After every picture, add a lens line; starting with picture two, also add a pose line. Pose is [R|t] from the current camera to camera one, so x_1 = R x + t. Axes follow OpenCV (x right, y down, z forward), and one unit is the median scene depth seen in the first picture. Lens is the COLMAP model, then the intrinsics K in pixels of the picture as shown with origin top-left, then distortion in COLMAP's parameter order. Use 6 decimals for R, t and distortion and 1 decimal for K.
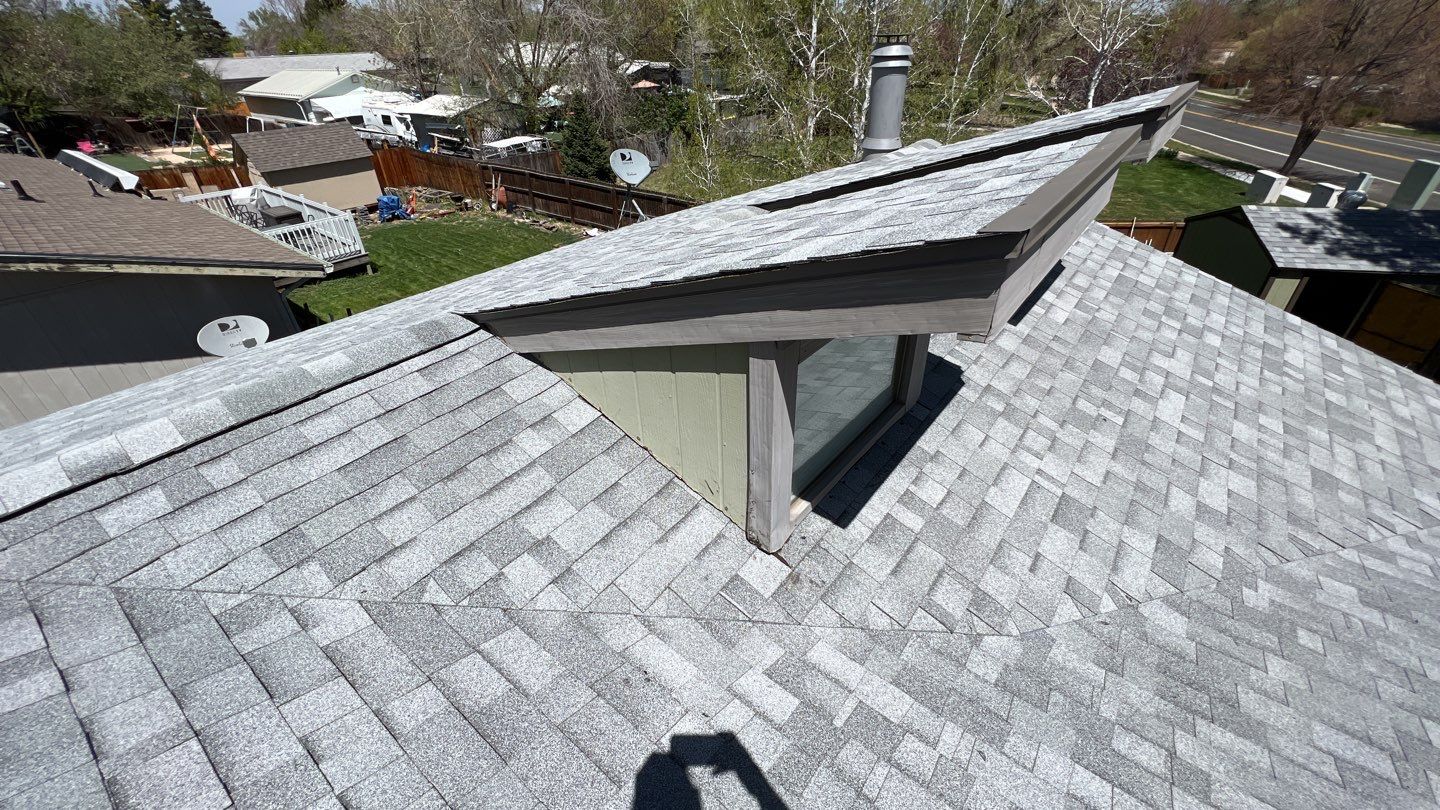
lens RADIAL K [[576.4, 0, 718.0], [0, 576.4, 408.0], [0, 0, 1]] dist [-0.002319, 0.000516]
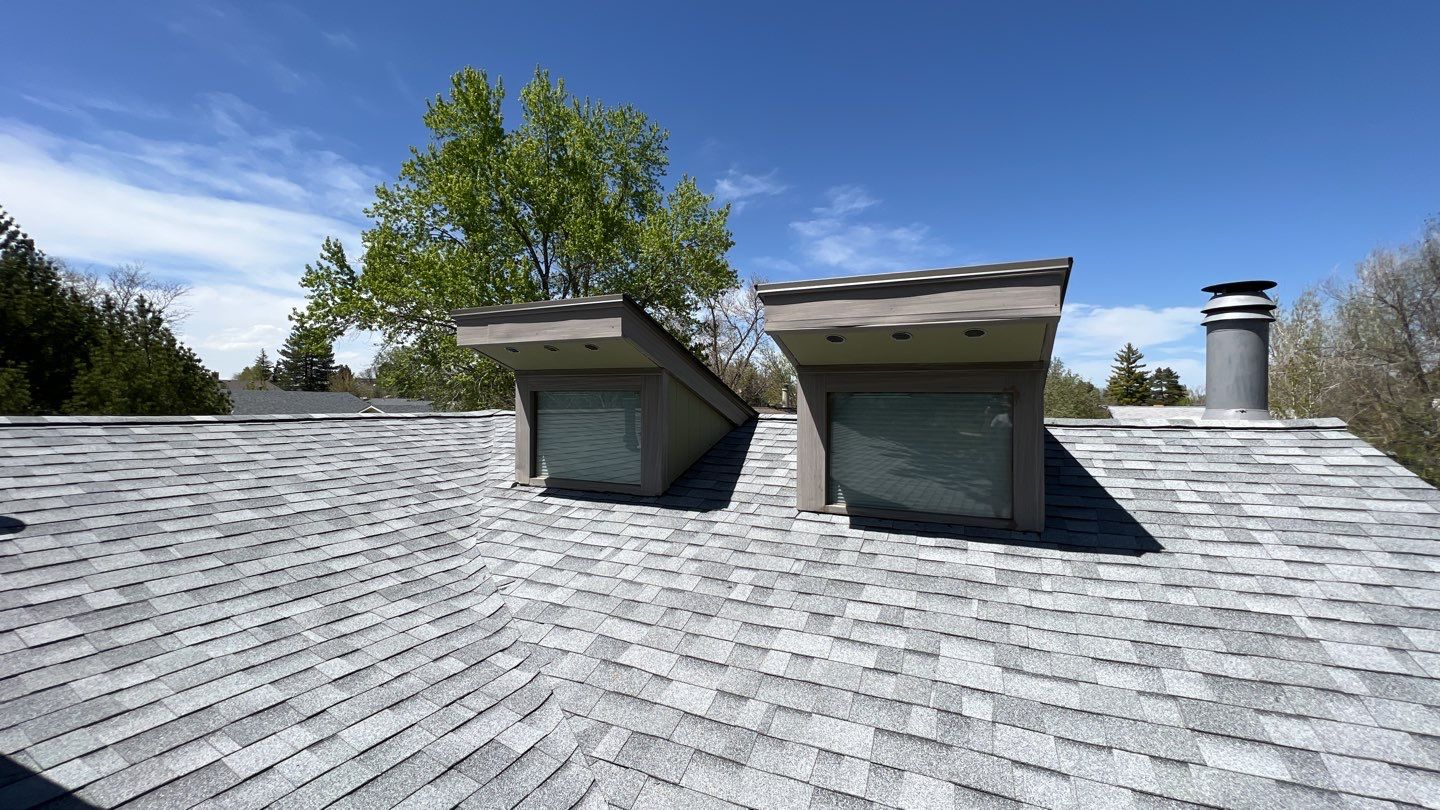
lens RADIAL K [[576.4, 0, 719.2], [0, 576.4, 393.8], [0, 0, 1]] dist [-0.002319, 0.000516]
pose [[0.235636, 0.007341, -0.971814, 1.767549], [-0.542411, 0.830725, -0.125244, -0.125864], [0.806390, 0.556635, 0.199730, 0.728777]]
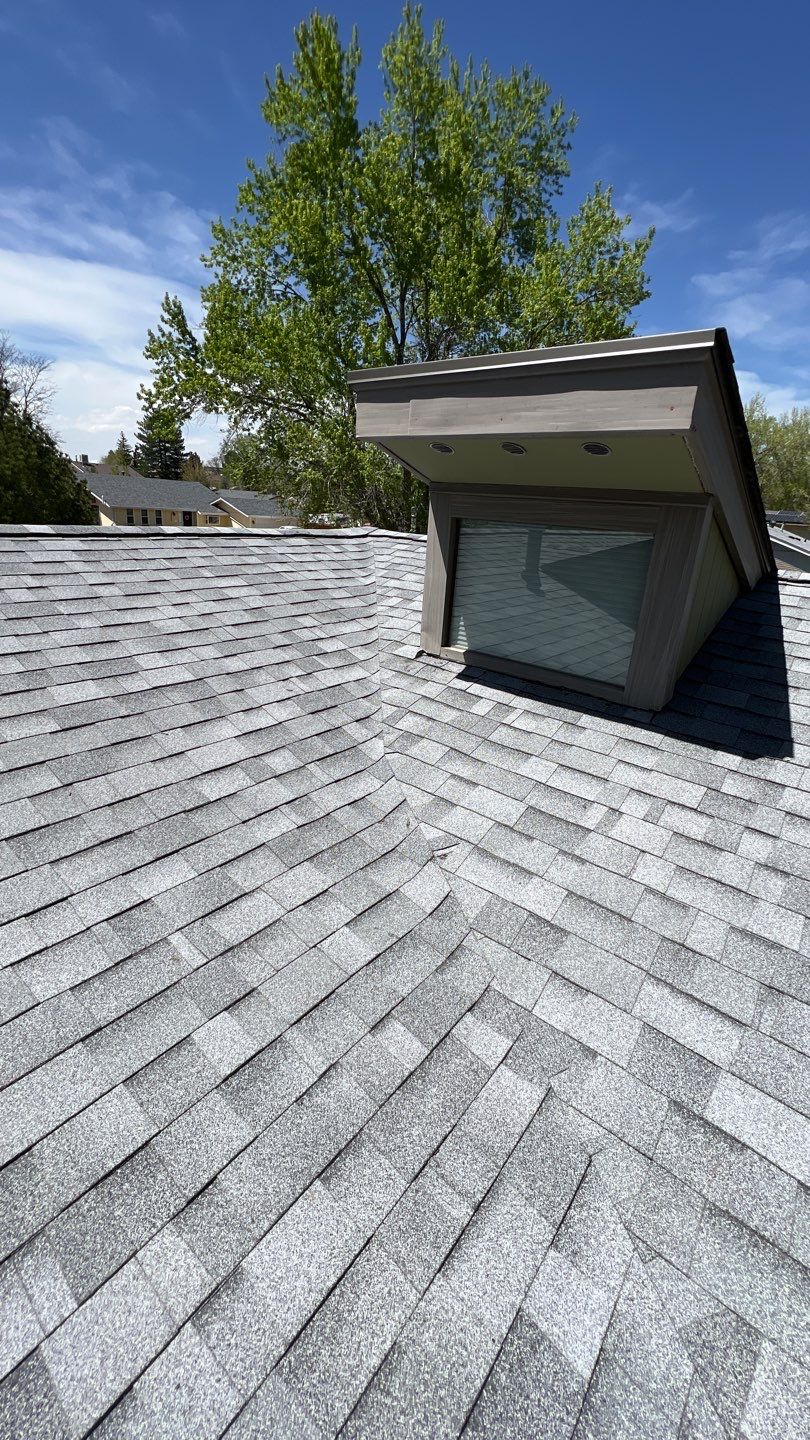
lens RADIAL K [[576.4, 0, 402.5], [0, 576.4, 707.6], [0, 0, 1]] dist [-0.002319, 0.000516]
pose [[-0.015704, 0.354177, -0.935046, 1.196483], [-0.601707, 0.743530, 0.291741, -0.042871], [0.798563, 0.567205, 0.201434, 0.536145]]
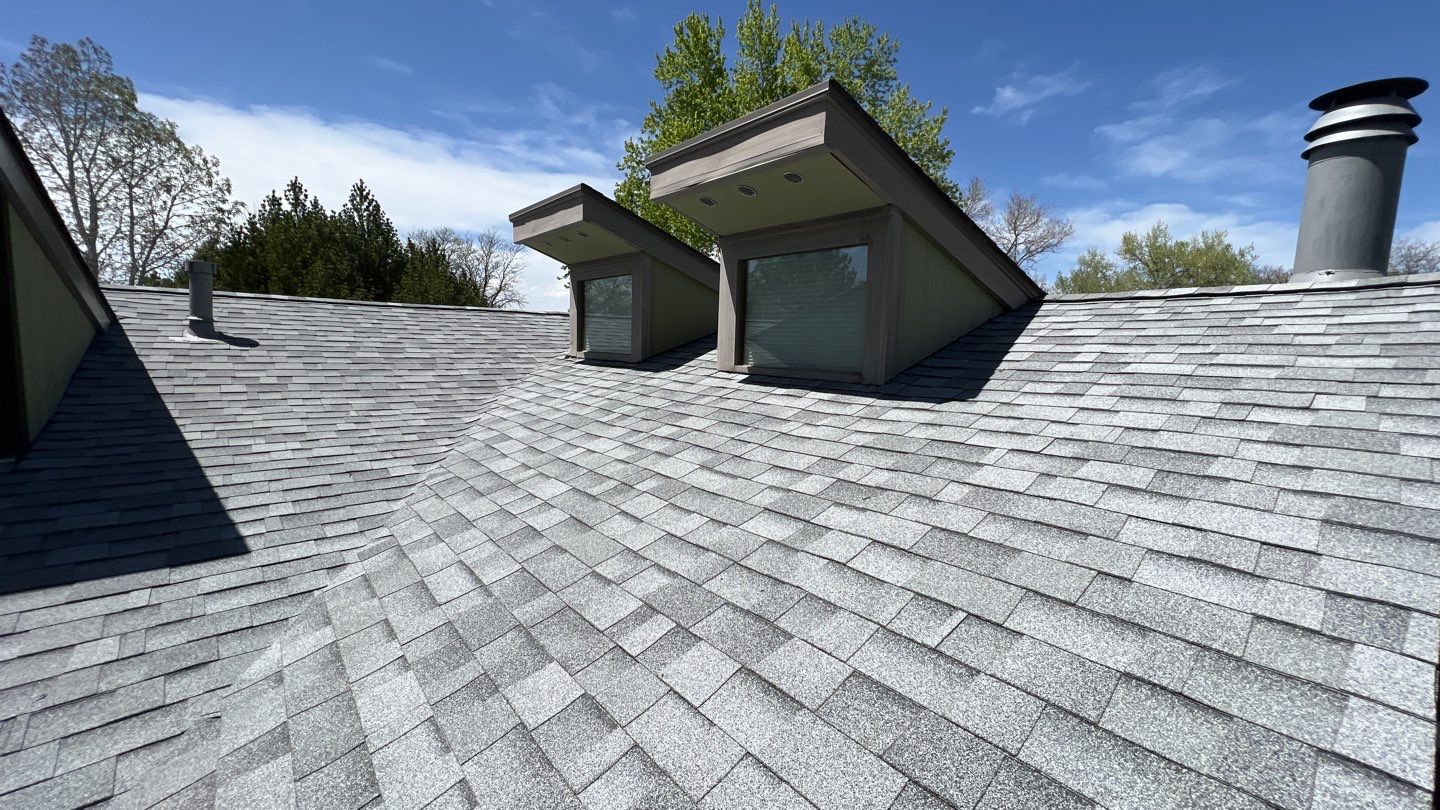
lens RADIAL K [[576.4, 0, 719.1], [0, 576.4, 398.5], [0, 0, 1]] dist [-0.002319, 0.000516]
pose [[-0.208262, 0.111165, -0.971735, 1.944365], [-0.552988, 0.806100, 0.210733, -0.407944], [0.806741, 0.581245, -0.106407, 1.454317]]
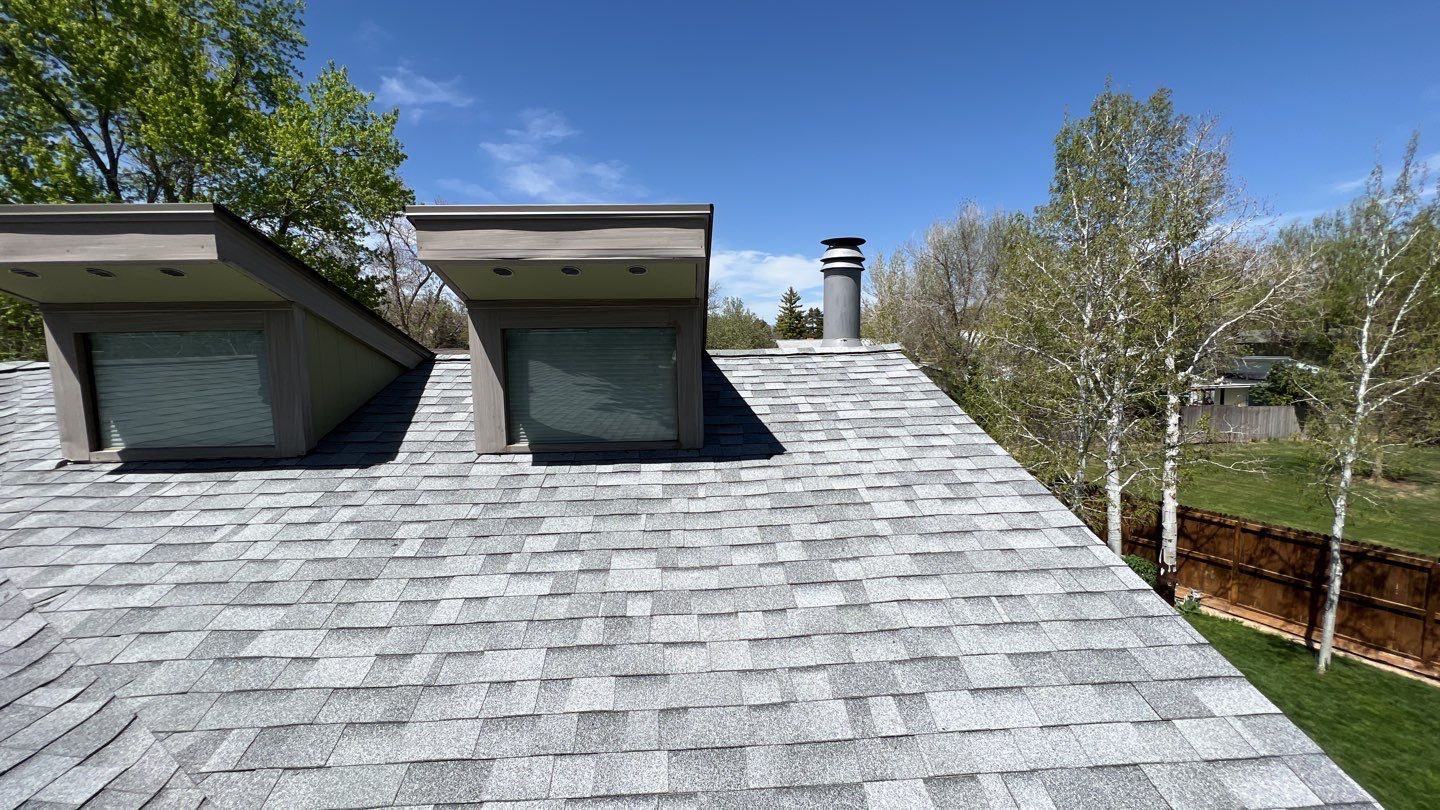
lens RADIAL K [[576.4, 0, 715.7], [0, 576.4, 395.4], [0, 0, 1]] dist [-0.002319, 0.000516]
pose [[0.665919, 0.081522, -0.741556, 1.798237], [-0.407295, 0.872526, -0.269832, -0.150343], [0.625030, 0.481718, 0.614235, 0.775264]]
